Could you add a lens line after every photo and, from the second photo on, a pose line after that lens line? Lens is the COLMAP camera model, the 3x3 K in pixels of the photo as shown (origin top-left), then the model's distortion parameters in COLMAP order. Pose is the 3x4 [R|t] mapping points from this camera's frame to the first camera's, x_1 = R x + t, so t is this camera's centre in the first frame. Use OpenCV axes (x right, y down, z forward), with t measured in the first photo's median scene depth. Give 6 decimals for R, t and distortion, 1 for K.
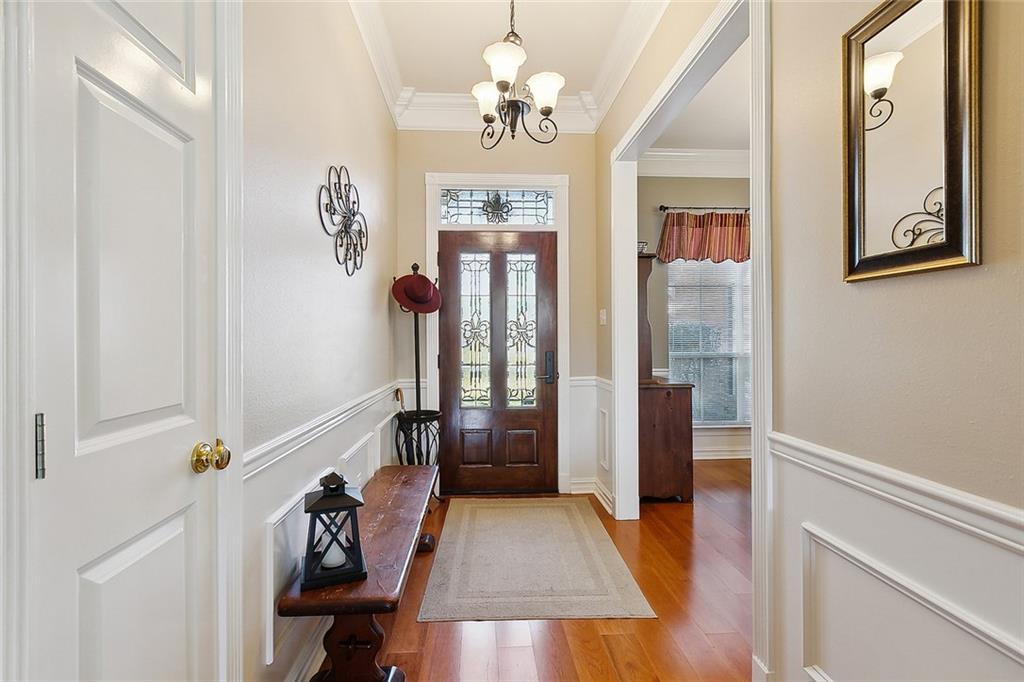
lens RADIAL K [[469.5, 0, 507.2], [0, 469.5, 336.5], [0, 0, 1]] dist [-0.003881, -0.000260]
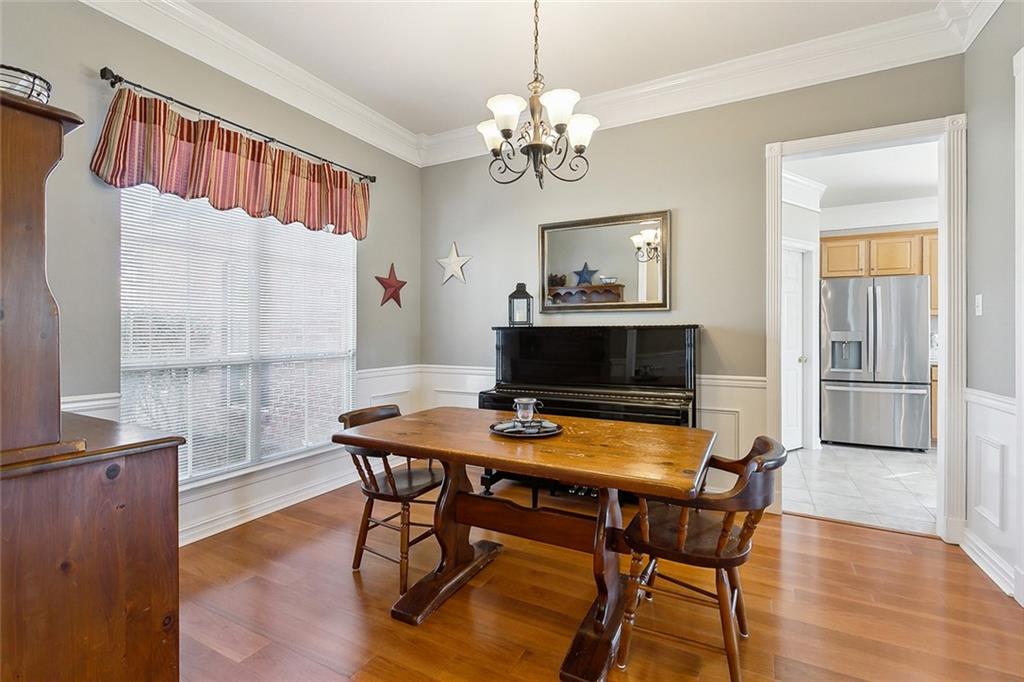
lens RADIAL K [[469.5, 0, 507.3], [0, 469.5, 330.9], [0, 0, 1]] dist [-0.003881, -0.000260]
pose [[0.526284, 0.012213, 0.850221, 0.133246], [-0.001880, 0.999911, -0.013199, 0.005743], [-0.850307, 0.005348, 0.526260, 0.373155]]
